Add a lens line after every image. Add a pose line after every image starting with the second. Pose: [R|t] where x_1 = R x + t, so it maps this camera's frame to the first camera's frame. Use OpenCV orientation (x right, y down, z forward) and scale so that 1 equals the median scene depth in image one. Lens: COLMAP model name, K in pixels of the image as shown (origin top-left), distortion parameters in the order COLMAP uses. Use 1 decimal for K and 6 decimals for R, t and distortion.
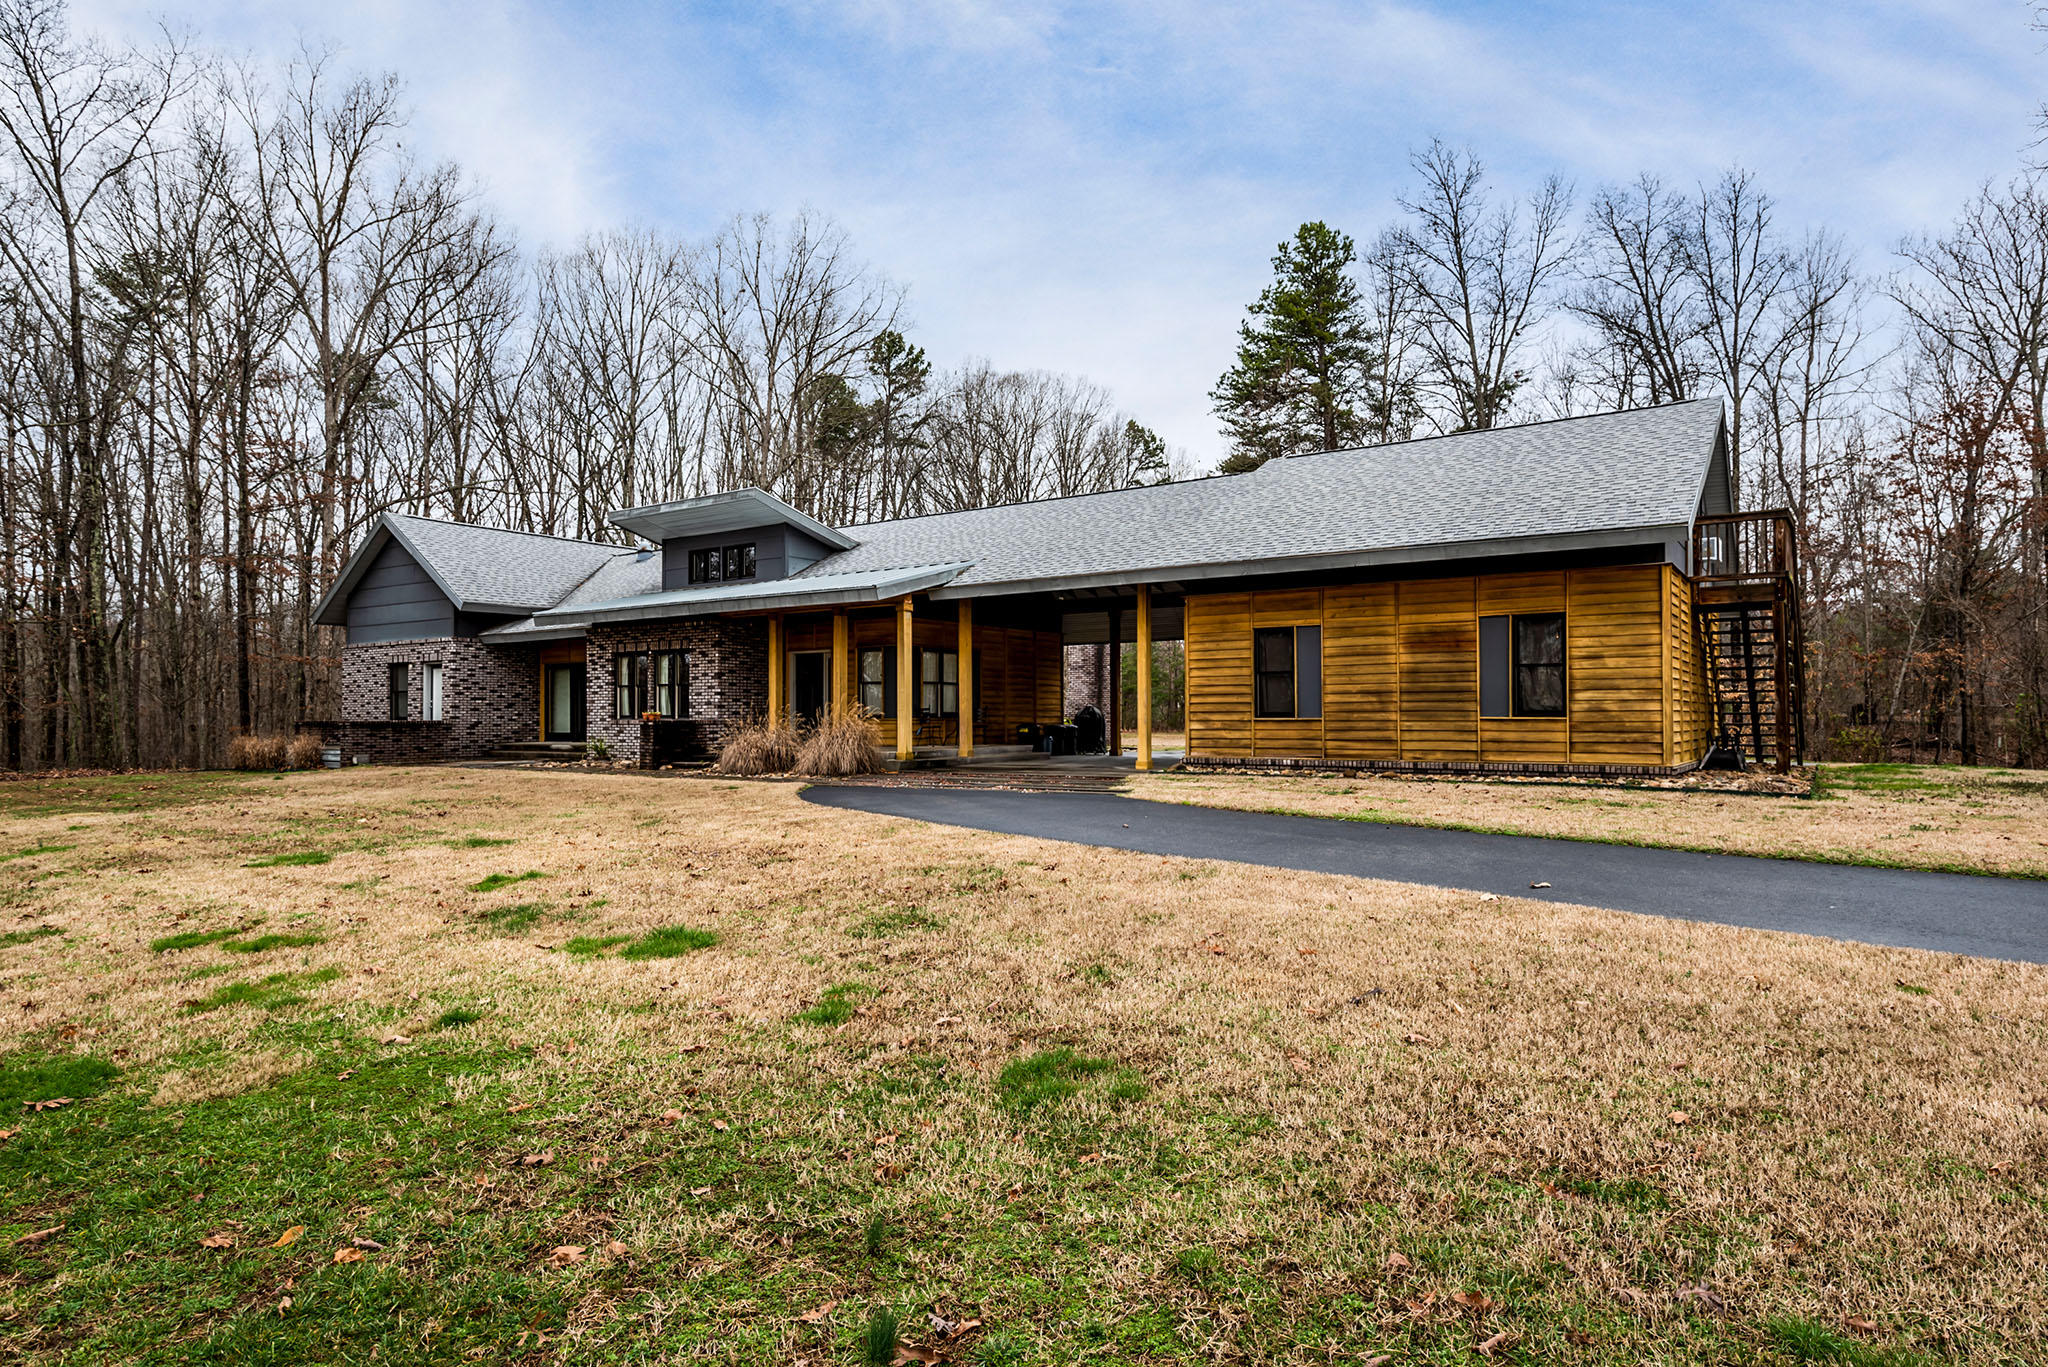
lens RADIAL K [[1178.8, 0, 1061.0], [0, 1178.8, 738.3], [0, 0, 1]] dist [0.005508, 0.001335]
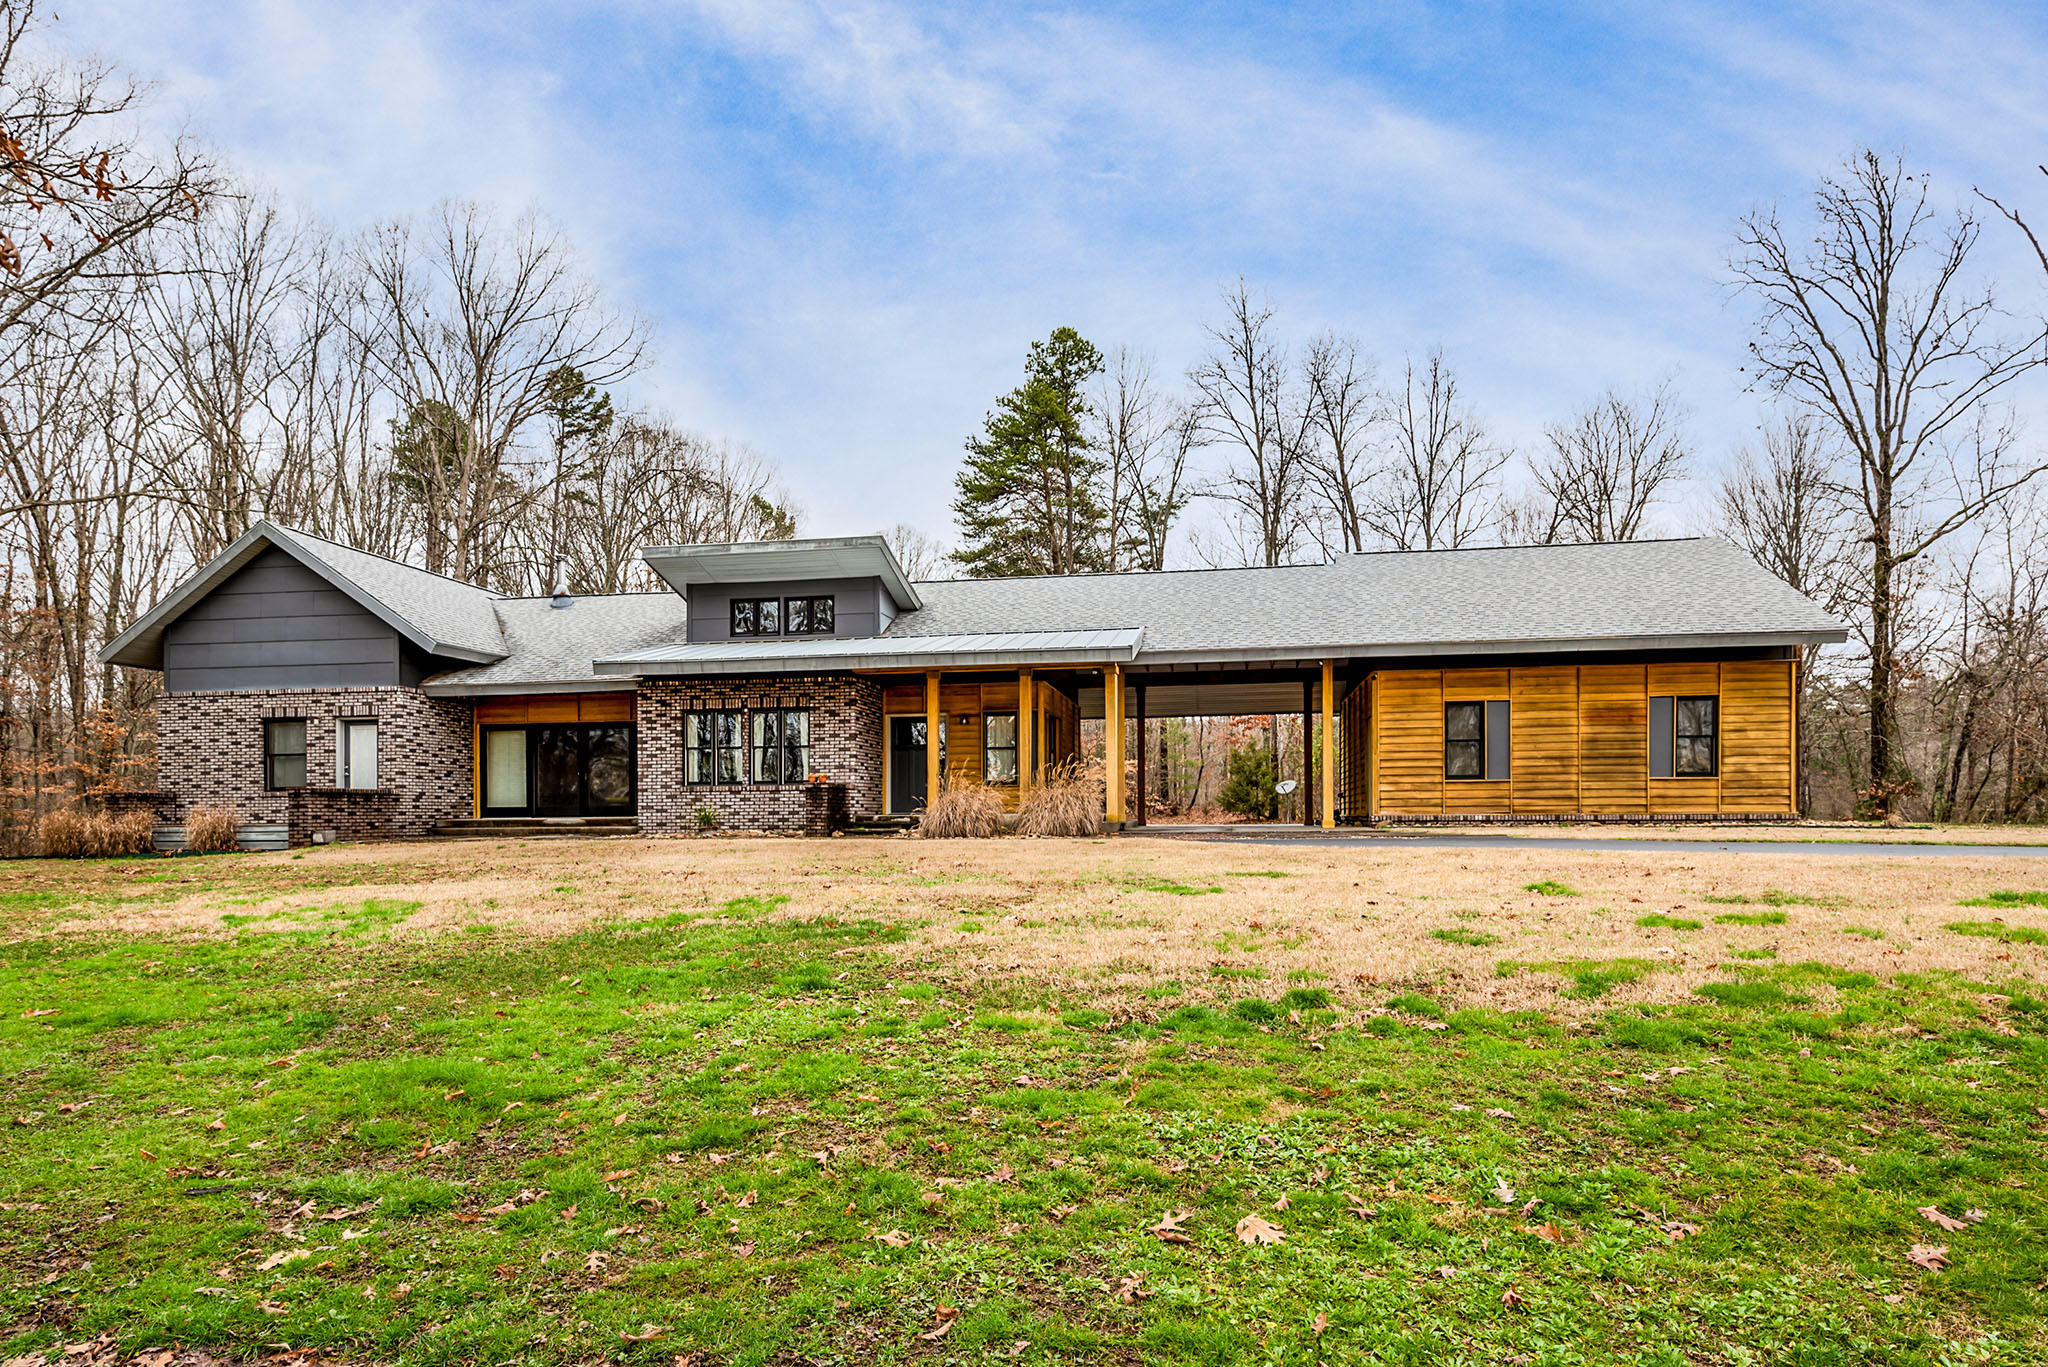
lens RADIAL K [[1226.6, 0, 1022.4], [0, 1226.6, 835.4], [0, 0, 1]] dist [-0.004162, 0.000054]
pose [[0.907504, -0.010673, 0.419909, -0.690364], [0.012364, 0.999923, -0.001306, 0.032109], [-0.419862, 0.006377, 0.907565, 0.091813]]
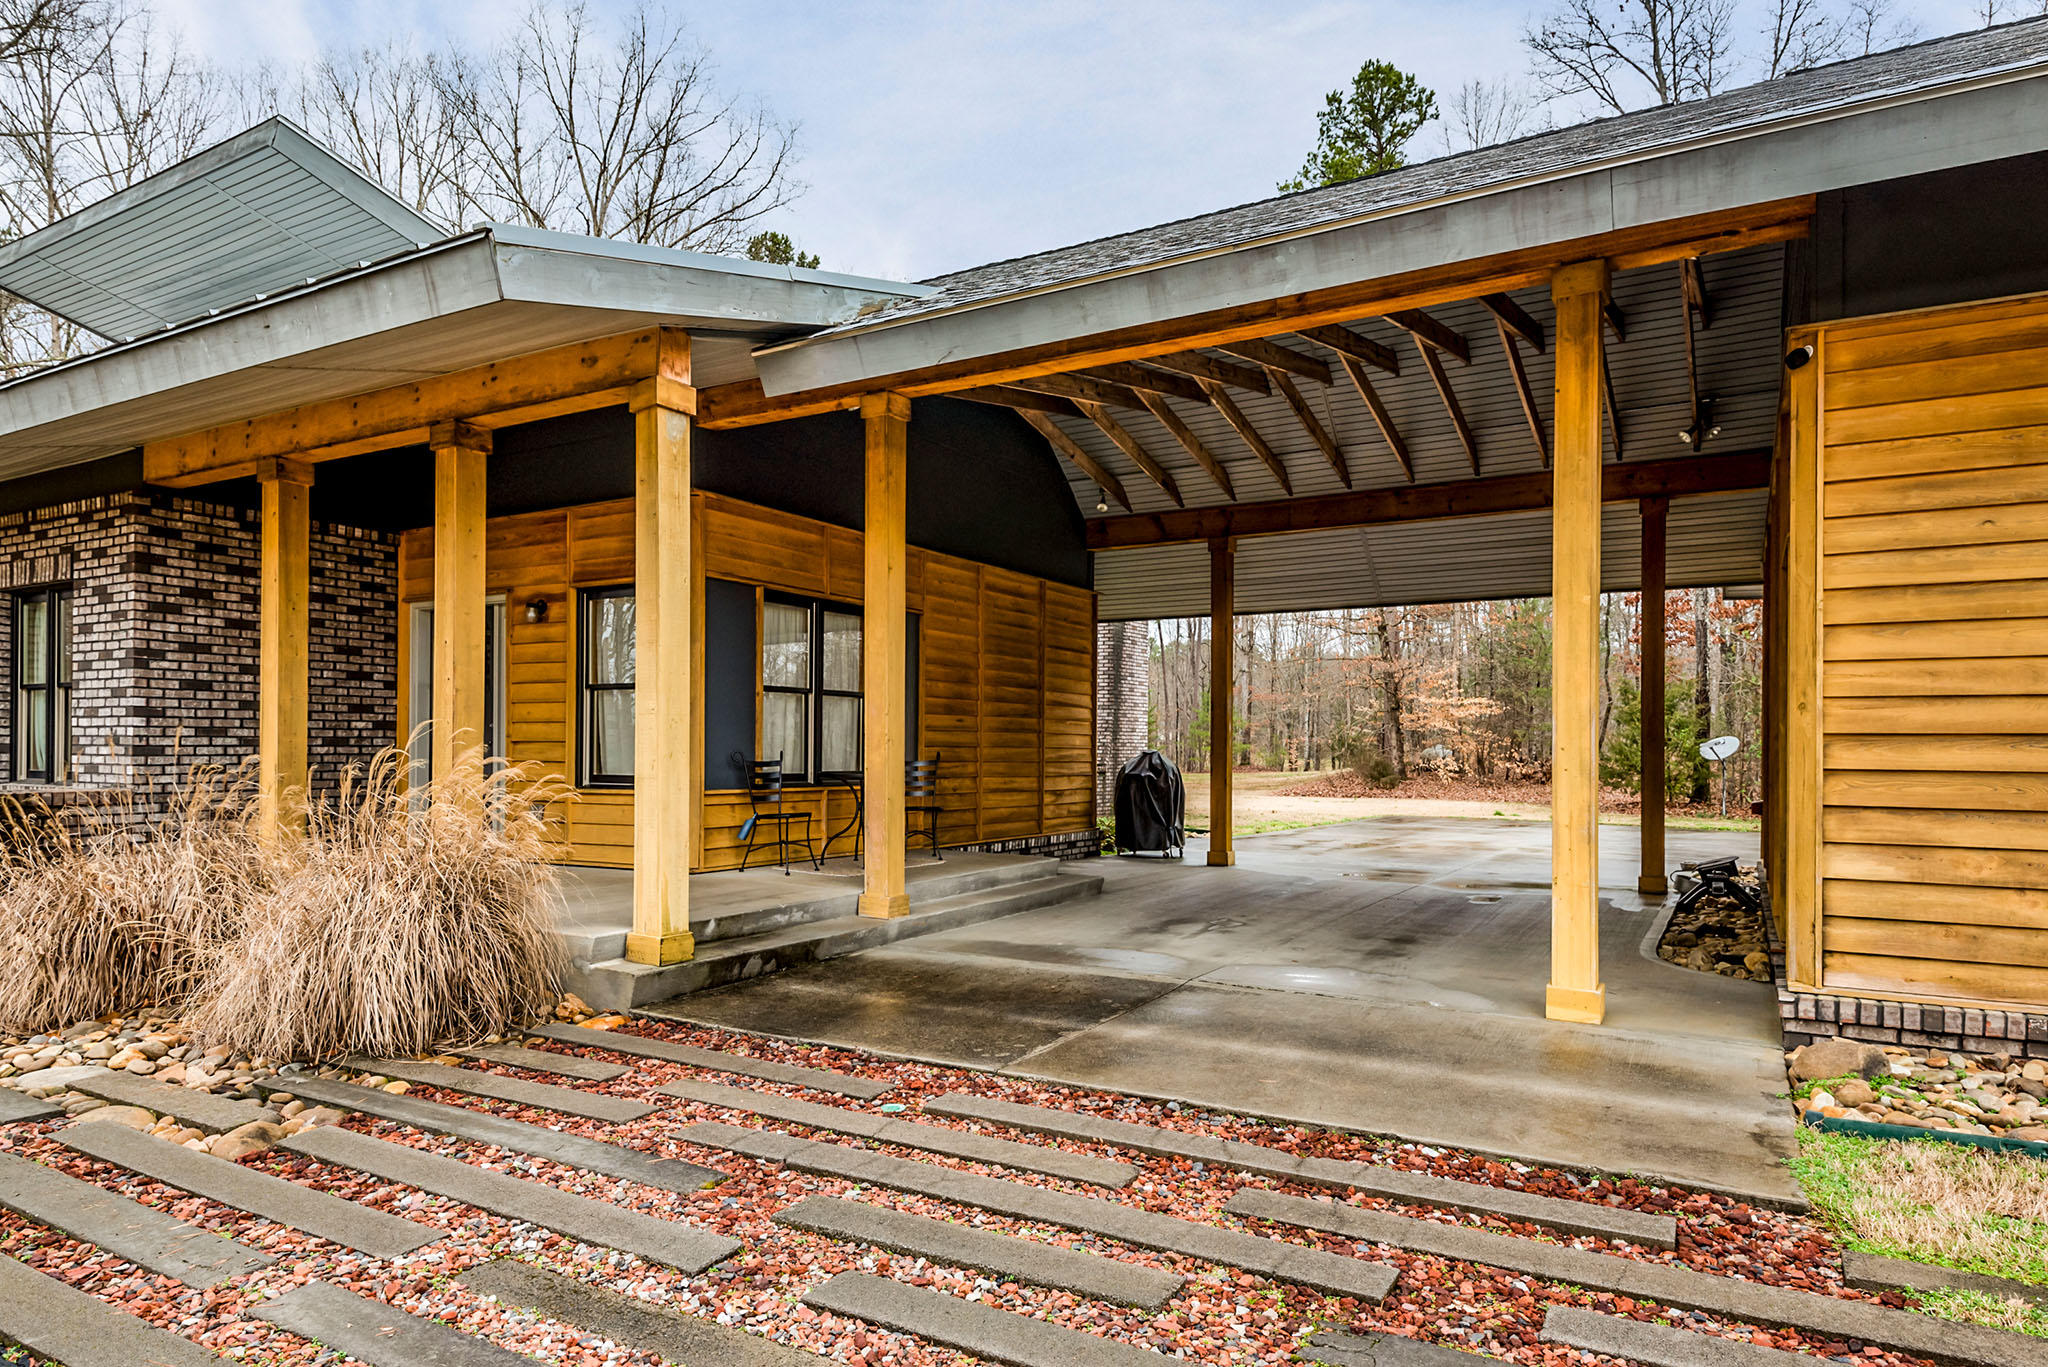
lens RADIAL K [[1178.8, 0, 1061.0], [0, 1178.8, 738.3], [0, 0, 1]] dist [0.005508, 0.001335]
pose [[0.997012, 0.010350, 0.076551, -0.066252], [-0.008453, 0.999650, -0.025059, -0.029085], [-0.076783, 0.024337, 0.996751, 0.777291]]
